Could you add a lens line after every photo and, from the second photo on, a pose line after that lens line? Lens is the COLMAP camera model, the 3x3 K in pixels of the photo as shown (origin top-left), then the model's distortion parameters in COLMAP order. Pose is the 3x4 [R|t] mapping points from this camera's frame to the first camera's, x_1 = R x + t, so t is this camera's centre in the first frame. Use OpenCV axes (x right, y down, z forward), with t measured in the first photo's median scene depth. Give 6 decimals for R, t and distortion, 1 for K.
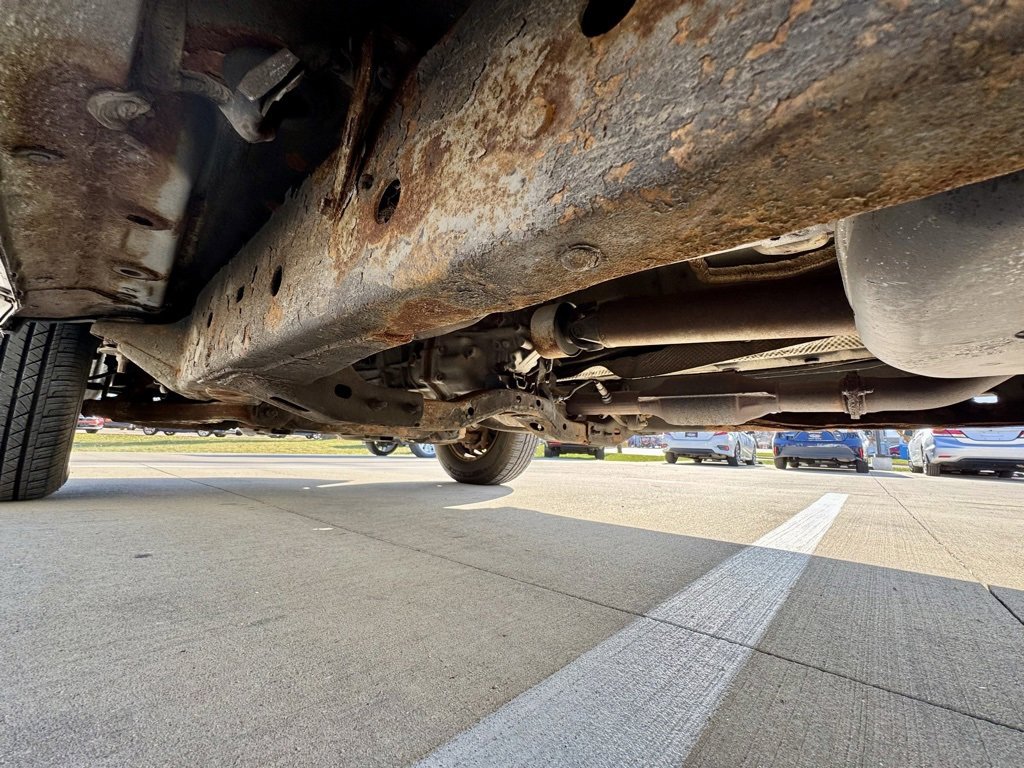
lens RADIAL K [[406.3, 0, 512.0], [0, 406.3, 384.0], [0, 0, 1]] dist [-0.002072, -0.000345]
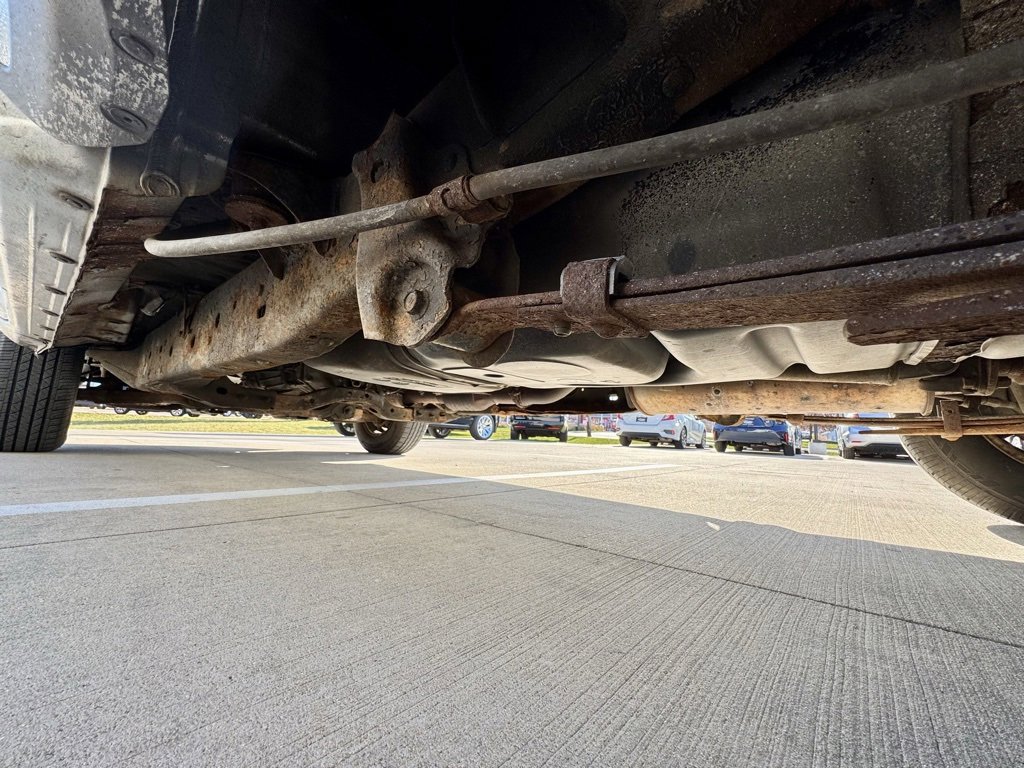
lens RADIAL K [[406.3, 0, 512.0], [0, 406.3, 384.0], [0, 0, 1]] dist [-0.002072, -0.000345]
pose [[0.999107, 0.014820, 0.039564, 0.067677], [-0.016386, 0.999084, 0.039534, -0.008687], [-0.038942, -0.040147, 0.998435, -0.075559]]
